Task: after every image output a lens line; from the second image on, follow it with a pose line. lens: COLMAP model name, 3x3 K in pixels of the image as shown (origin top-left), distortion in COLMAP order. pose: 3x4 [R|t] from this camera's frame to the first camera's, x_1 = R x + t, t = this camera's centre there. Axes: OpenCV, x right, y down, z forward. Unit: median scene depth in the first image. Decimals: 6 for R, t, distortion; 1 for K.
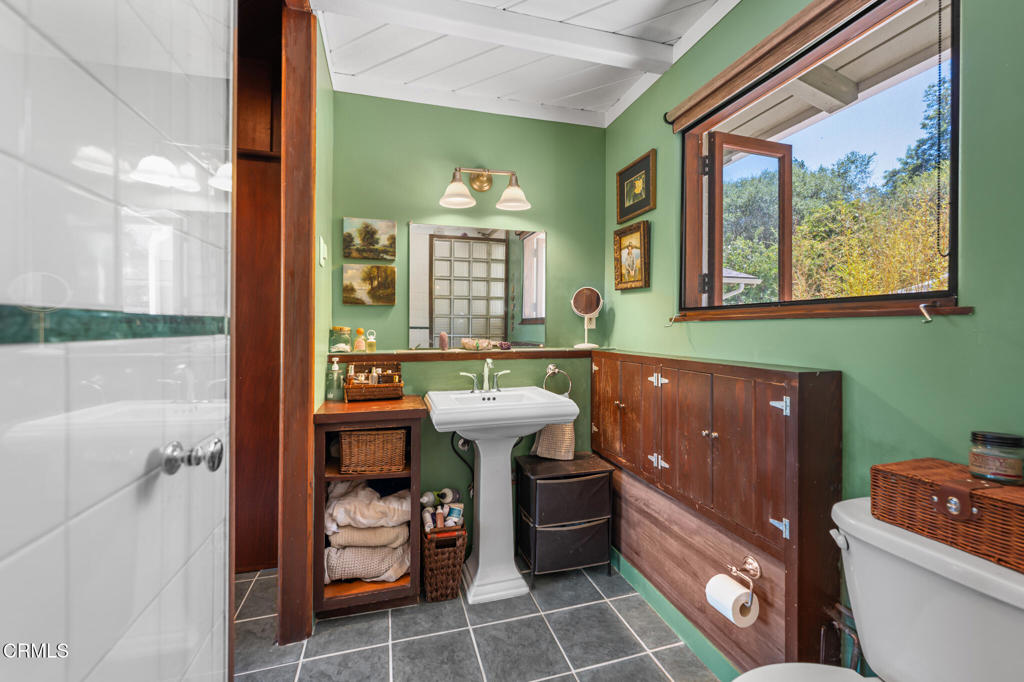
lens RADIAL K [[414.8, 0, 509.1], [0, 414.8, 330.4], [0, 0, 1]] dist [0.001662, 0.000175]
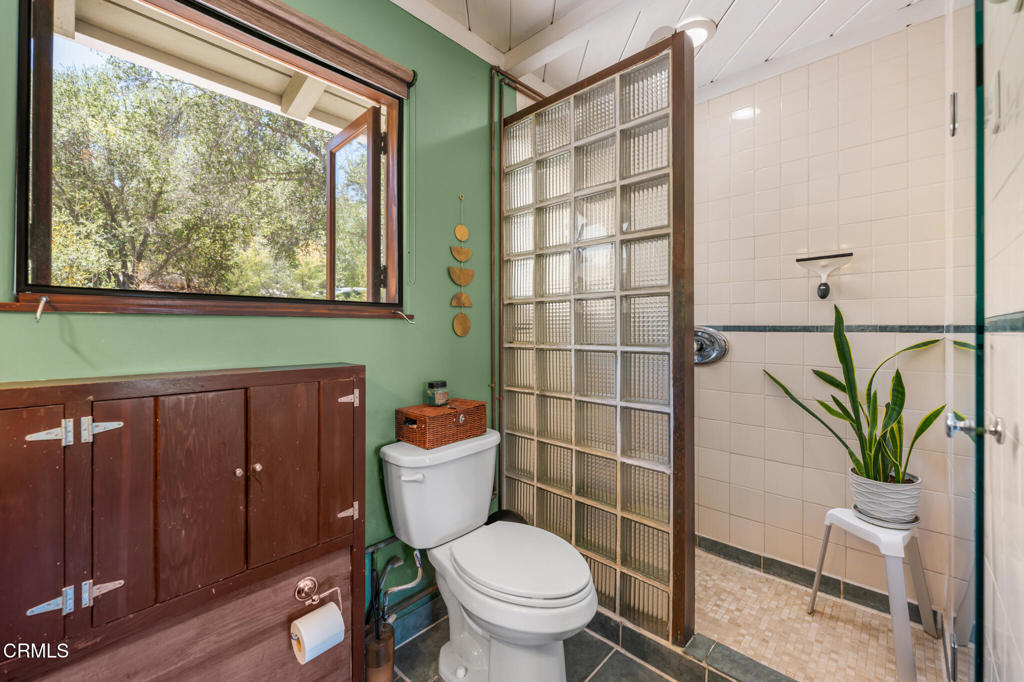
lens RADIAL K [[414.8, 0, 509.1], [0, 414.8, 330.4], [0, 0, 1]] dist [0.001662, 0.000175]
pose [[-0.515774, -0.011138, 0.856652, -0.503459], [-0.005078, 0.999938, 0.009944, -0.009466], [-0.856710, 0.000779, -0.515798, 1.296900]]
